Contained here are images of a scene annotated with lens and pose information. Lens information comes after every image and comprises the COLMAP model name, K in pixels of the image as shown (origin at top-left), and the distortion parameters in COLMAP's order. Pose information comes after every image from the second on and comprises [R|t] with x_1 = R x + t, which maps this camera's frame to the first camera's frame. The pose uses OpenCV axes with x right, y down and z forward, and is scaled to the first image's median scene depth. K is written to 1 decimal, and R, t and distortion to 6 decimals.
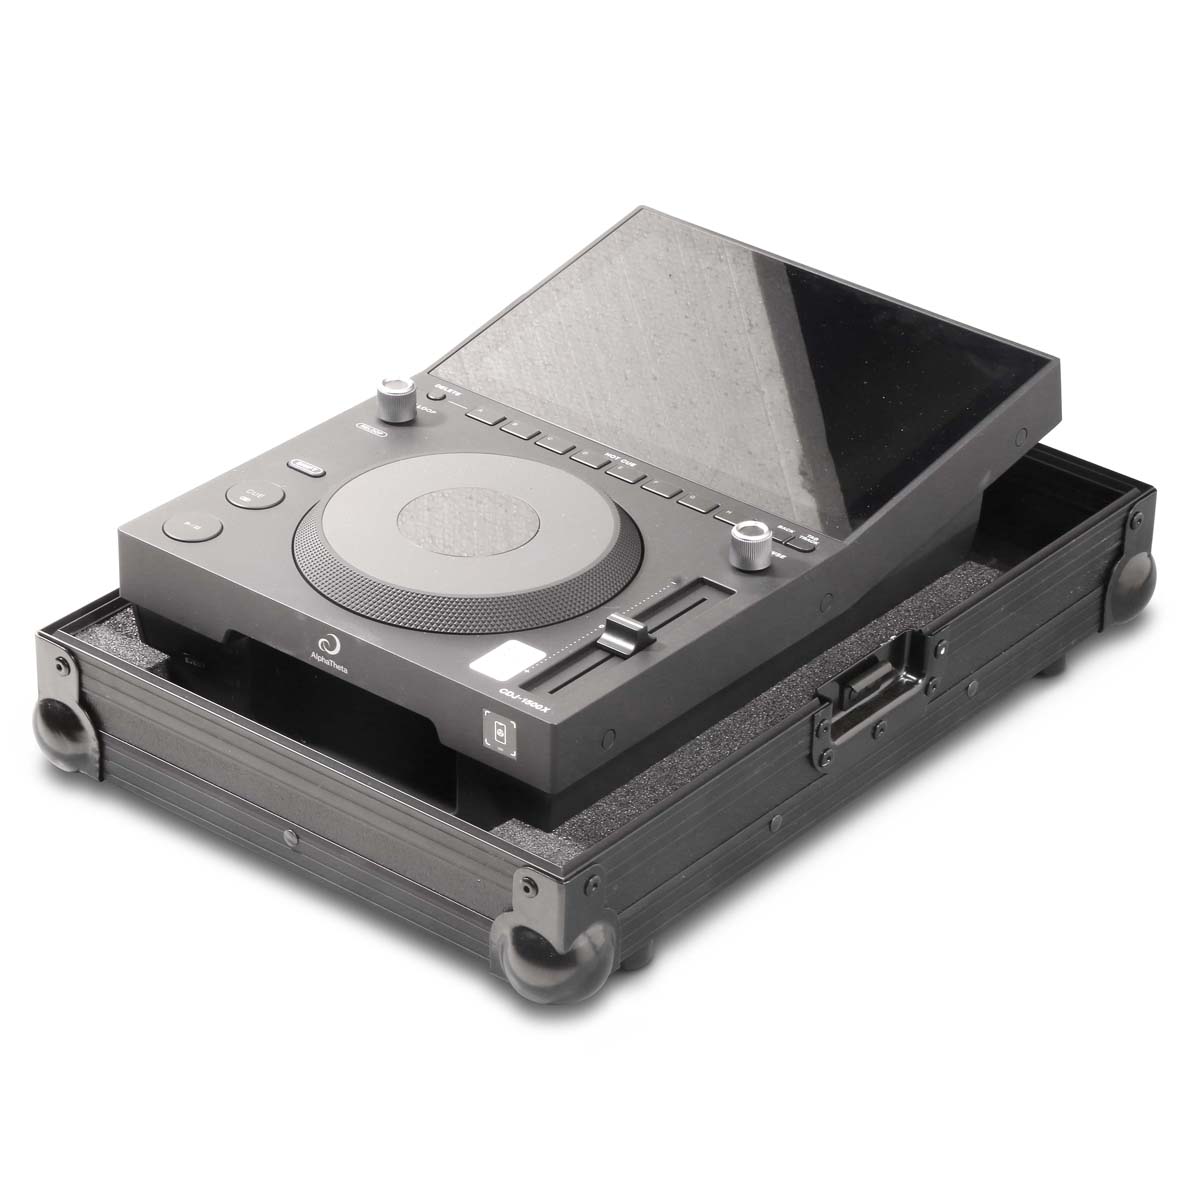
lens RADIAL K [[4320.5, 0, 600.0], [0, 4320.5, 600.0], [0, 0, 1]] dist [0.560073, 0.829320]
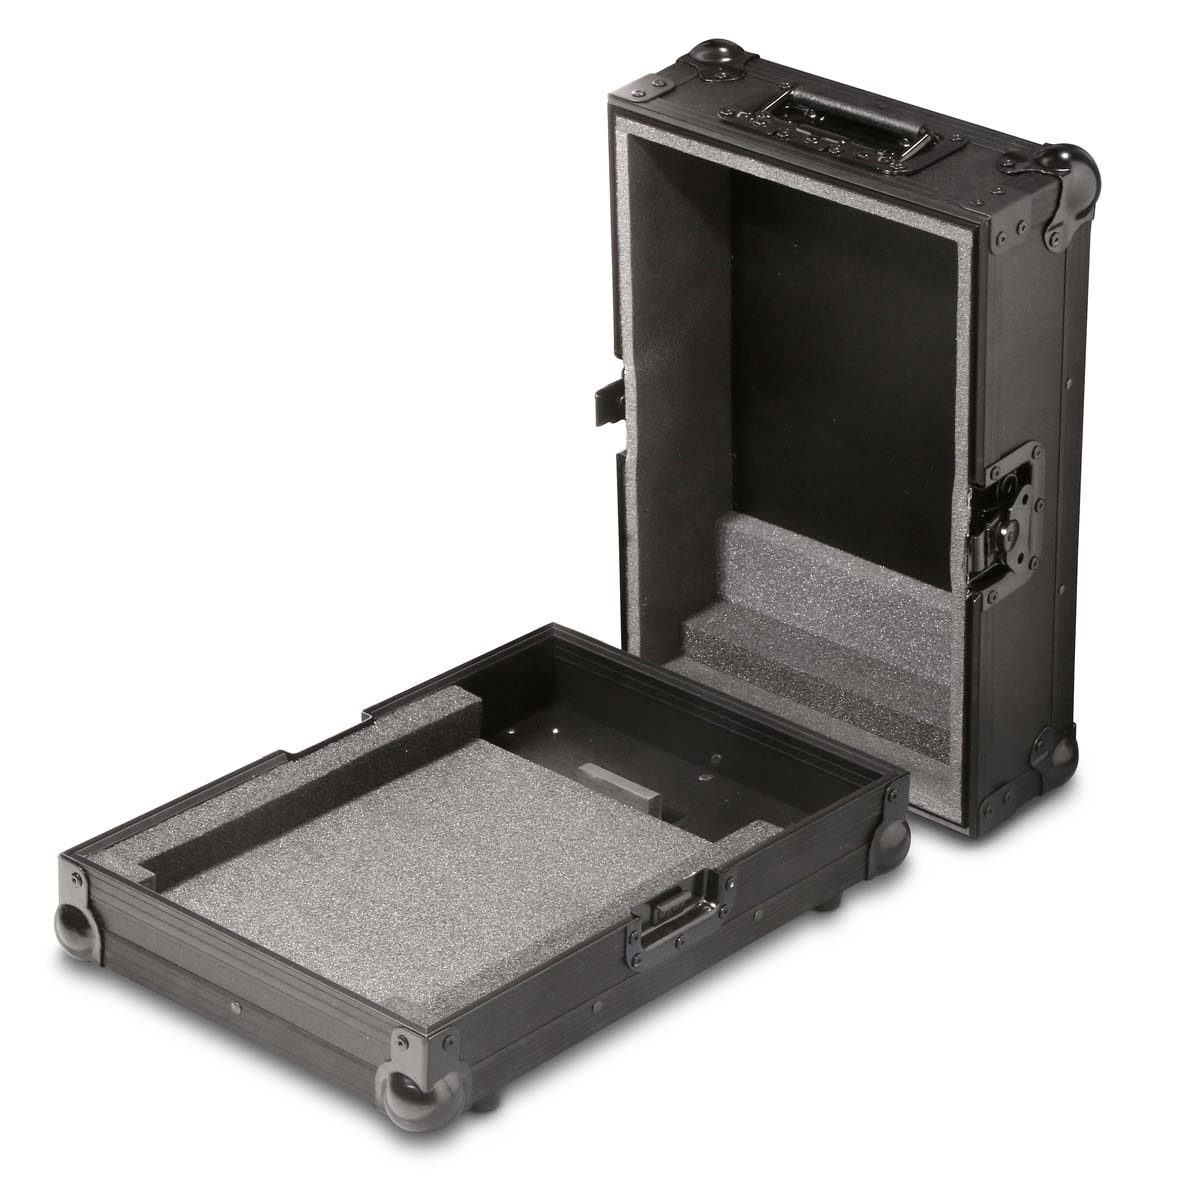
lens RADIAL K [[4558.8, 0, 600.0], [0, 4558.8, 600.0], [0, 0, 1]] dist [0.538445, -0.195870]
pose [[0.999031, 0.024095, -0.036817, 0.089663], [-0.026858, 0.996708, -0.076500, 0.033613], [0.034853, 0.077415, 0.996390, -0.424110]]
